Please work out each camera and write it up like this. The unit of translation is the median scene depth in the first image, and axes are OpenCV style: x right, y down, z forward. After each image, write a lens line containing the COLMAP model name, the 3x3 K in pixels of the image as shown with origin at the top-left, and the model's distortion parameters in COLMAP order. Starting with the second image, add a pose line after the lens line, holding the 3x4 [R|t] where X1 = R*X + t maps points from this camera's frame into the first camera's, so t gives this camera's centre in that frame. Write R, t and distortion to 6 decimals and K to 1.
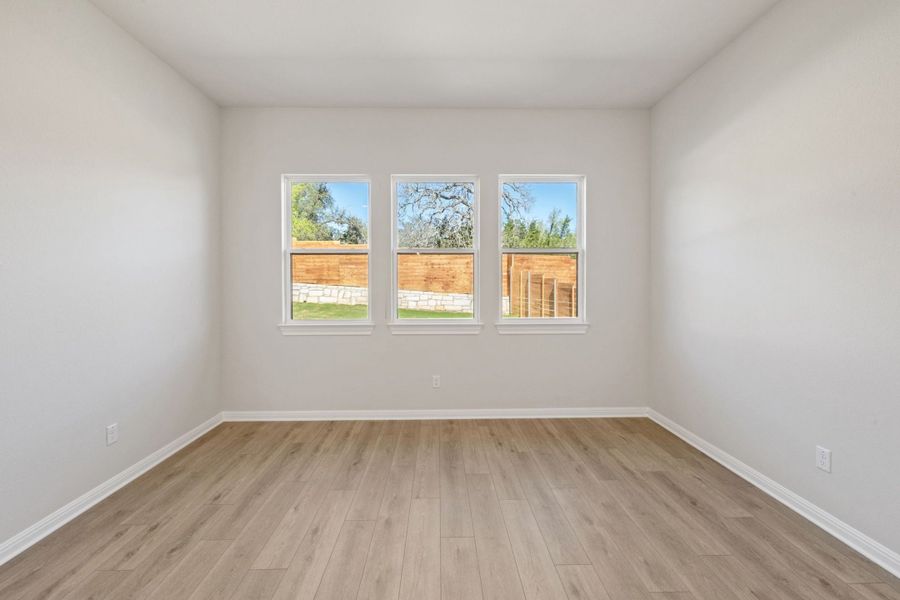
lens RADIAL K [[378.1, 0, 446.9], [0, 378.1, 291.8], [0, 0, 1]] dist [0.002418, -0.001819]
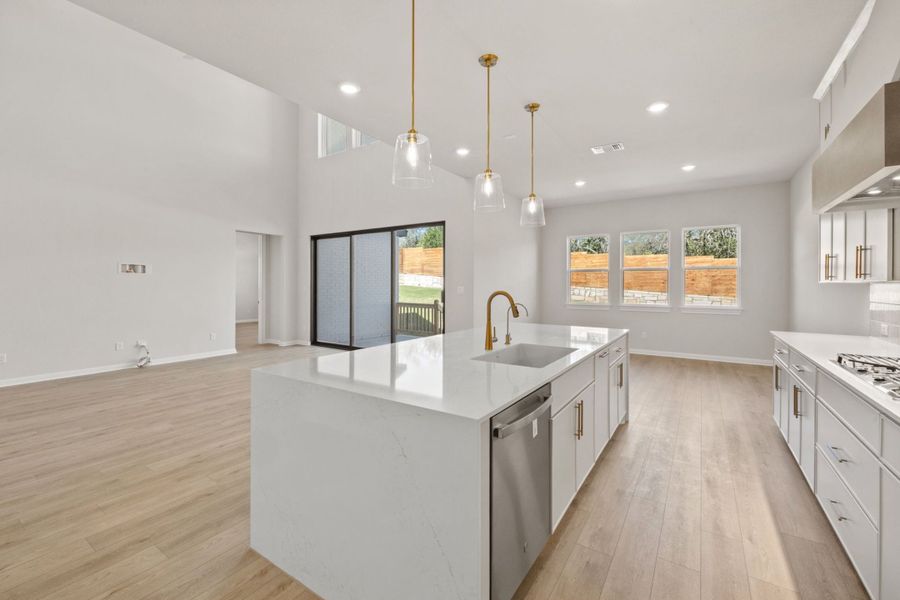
lens RADIAL K [[378.1, 0, 445.8], [0, 378.1, 286.7], [0, 0, 1]] dist [0.002418, -0.001819]
pose [[0.819513, 0.005965, -0.573029, 0.061780], [-0.016821, 0.999765, -0.013650, 0.008496], [0.572813, 0.020825, 0.819421, -0.330260]]
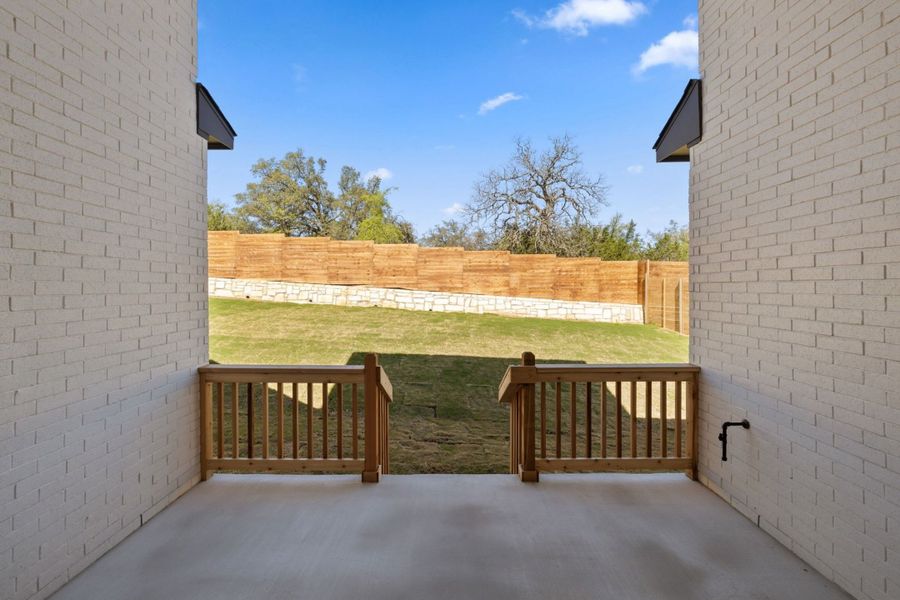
lens RADIAL K [[378.1, 0, 441.9], [0, 378.1, 290.3], [0, 0, 1]] dist [0.002418, -0.001819]
pose [[0.999515, -0.000161, -0.031154, -0.319415], [-0.000321, 0.999880, -0.015489, -0.009781], [0.031152, 0.015492, 0.999395, 0.032153]]
